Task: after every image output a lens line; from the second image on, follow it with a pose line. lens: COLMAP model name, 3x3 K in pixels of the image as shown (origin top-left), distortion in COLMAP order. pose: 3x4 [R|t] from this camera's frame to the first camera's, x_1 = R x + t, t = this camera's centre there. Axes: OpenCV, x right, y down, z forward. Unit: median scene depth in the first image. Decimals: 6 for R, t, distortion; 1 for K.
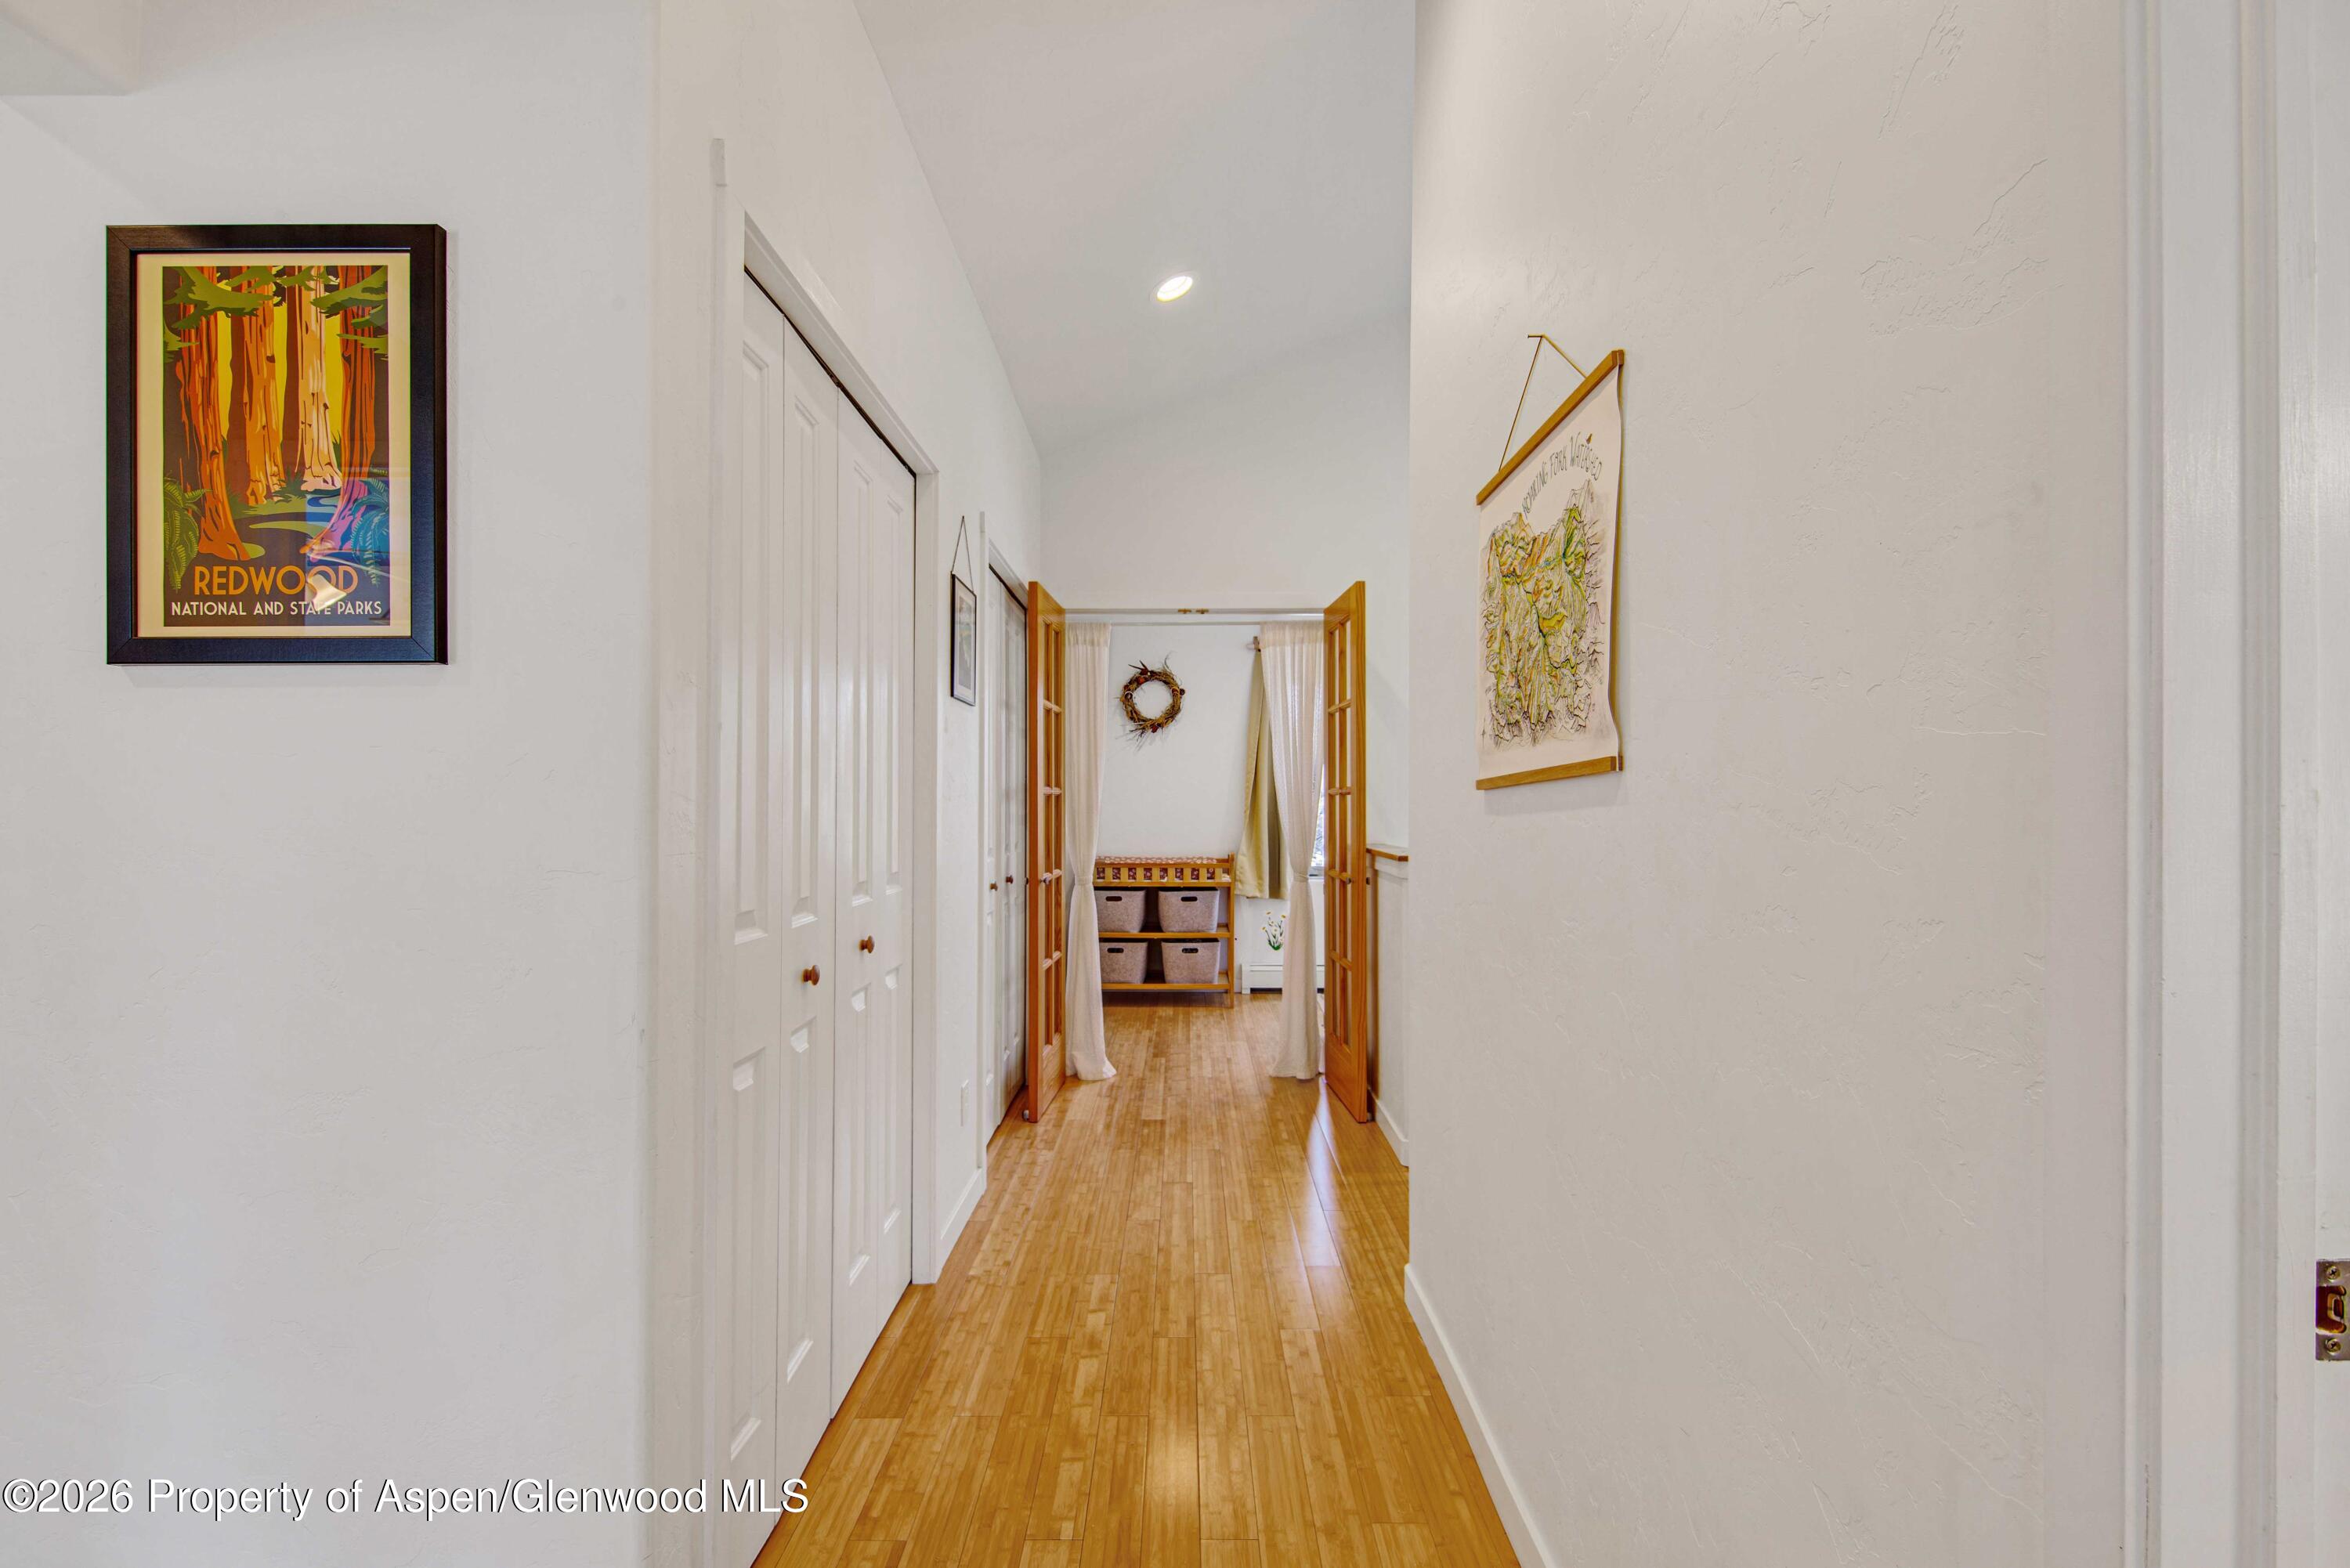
lens RADIAL K [[1056.0, 0, 1172.9], [0, 1056.0, 799.2], [0, 0, 1]] dist [-0.004510, -0.006977]
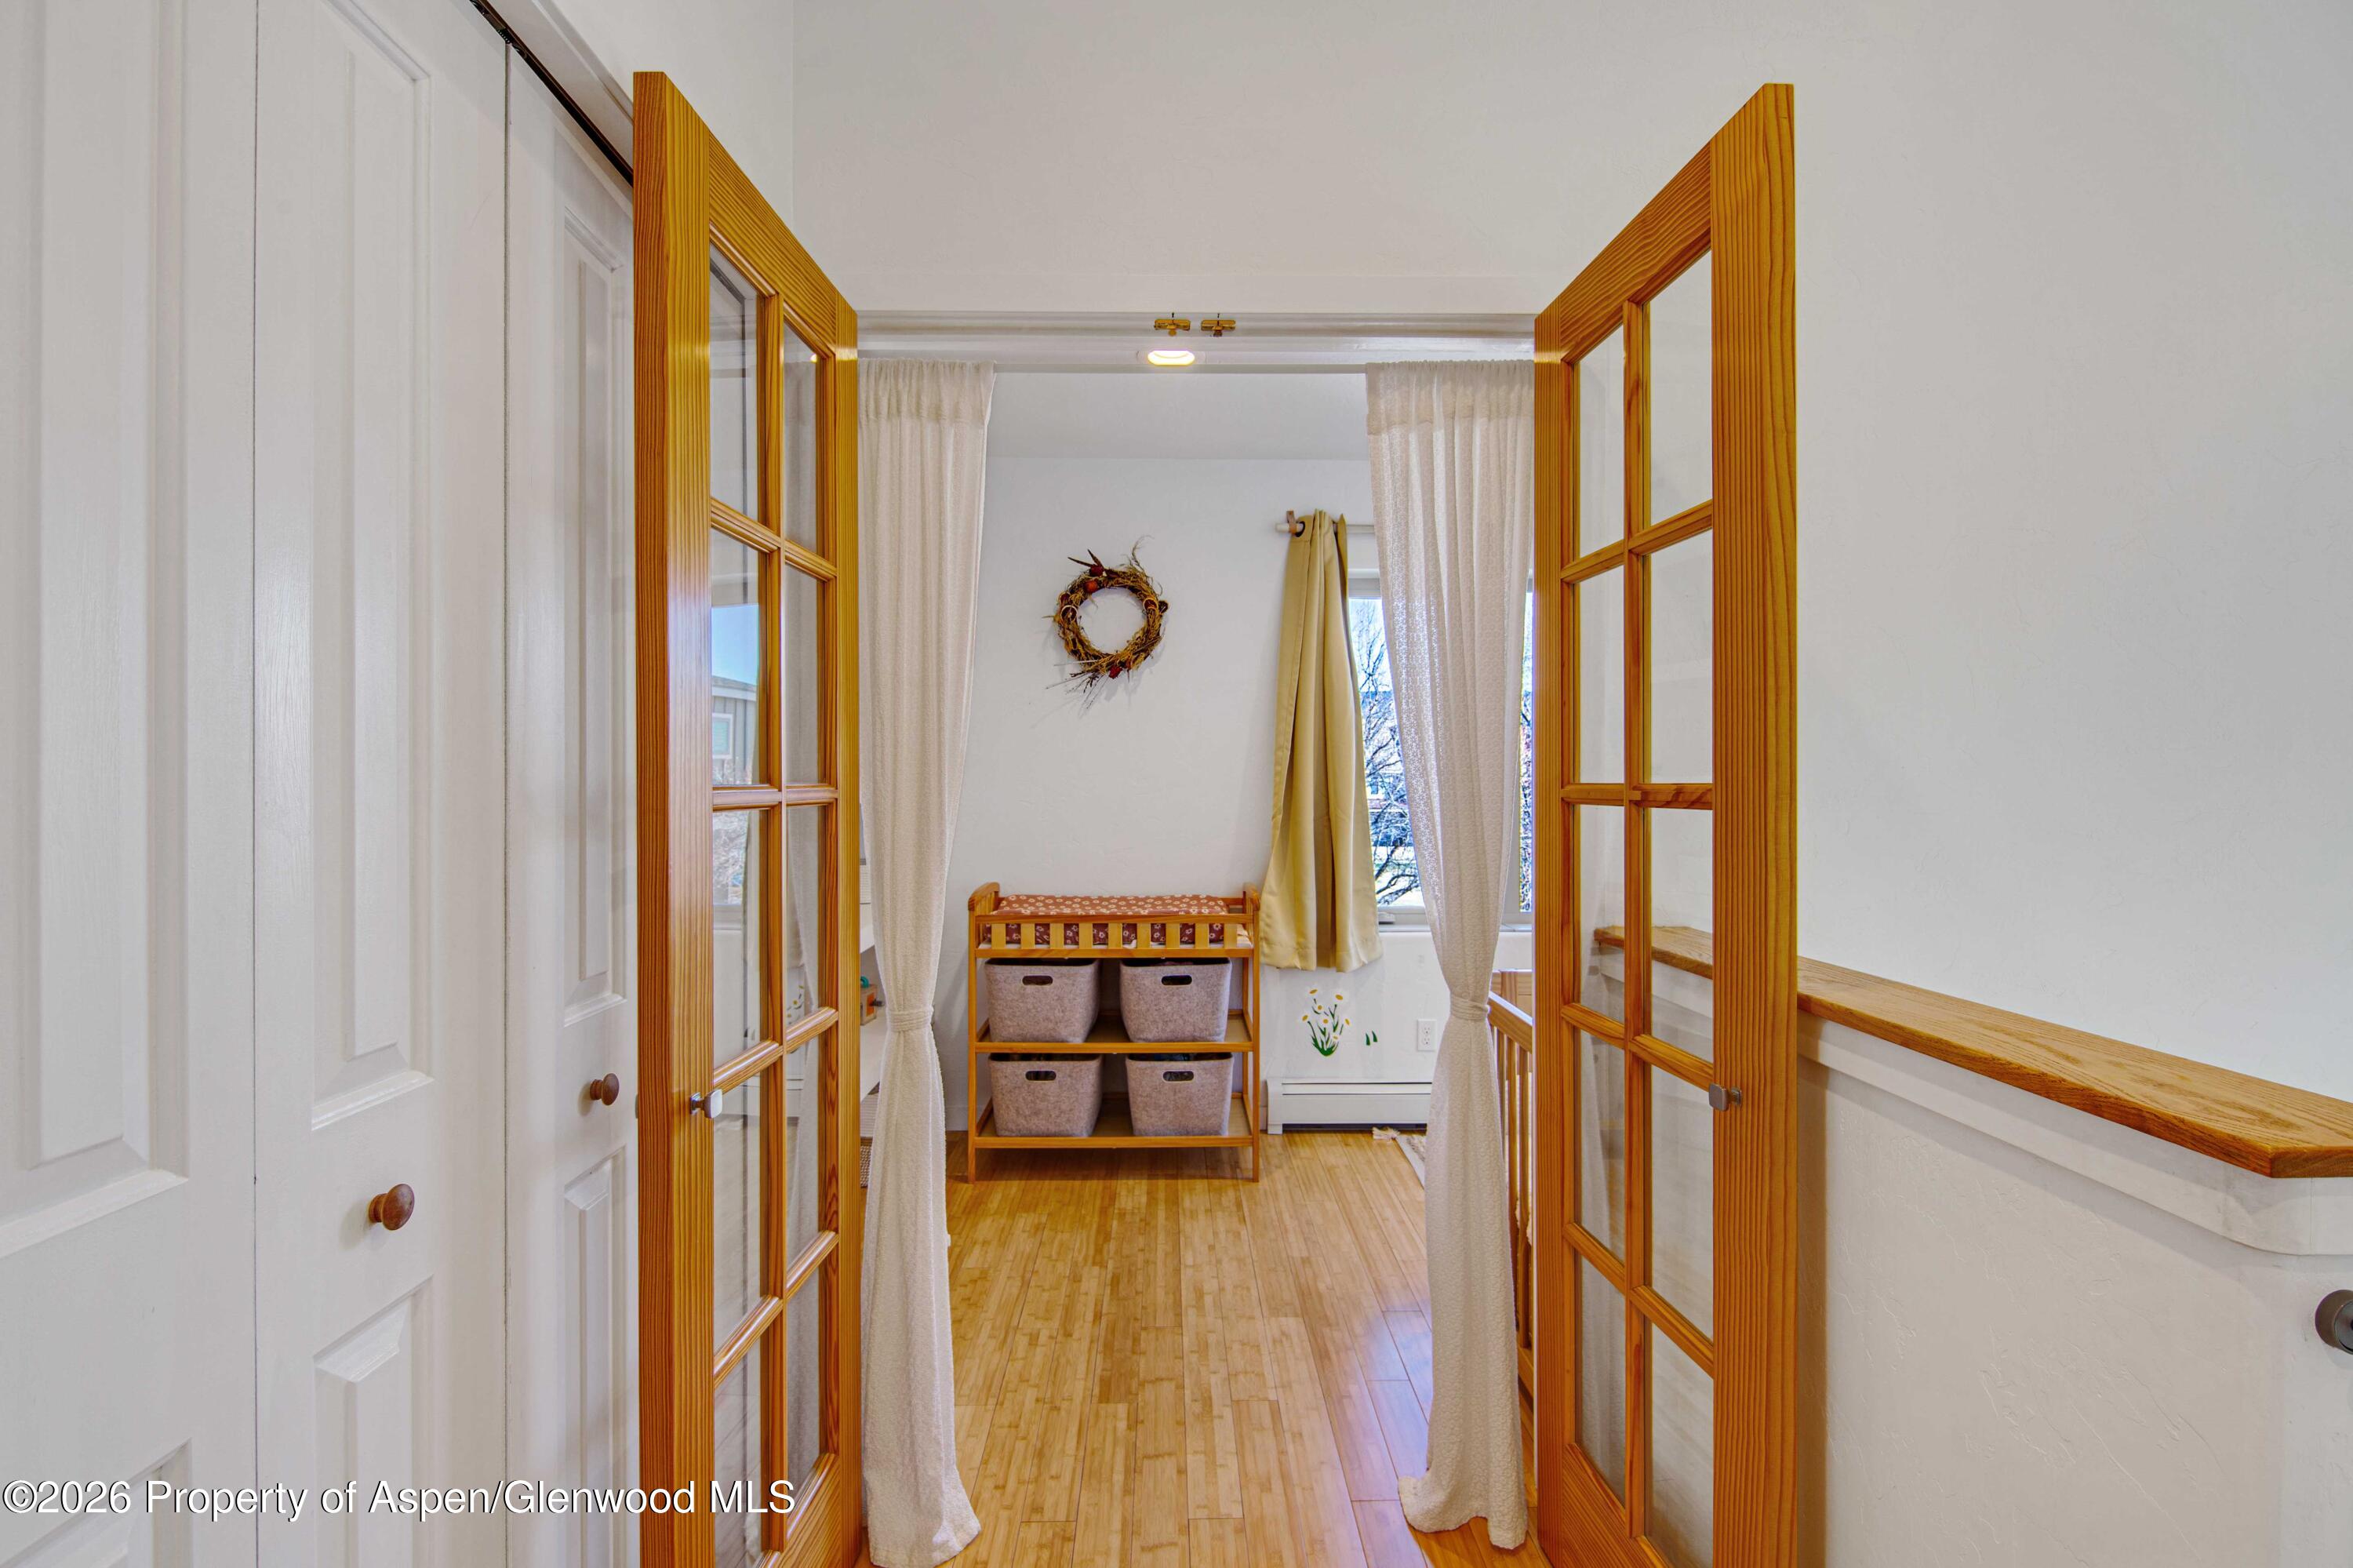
lens RADIAL K [[1057.5, 0, 1183.7], [0, 1057.5, 780.3], [0, 0, 1]] dist [-0.004510, -0.006977]
pose [[0.999522, -0.001705, 0.030883, 0.002314], [0.001641, 0.999996, 0.002085, -0.009218], [-0.030887, -0.002033, 0.999521, 0.455446]]
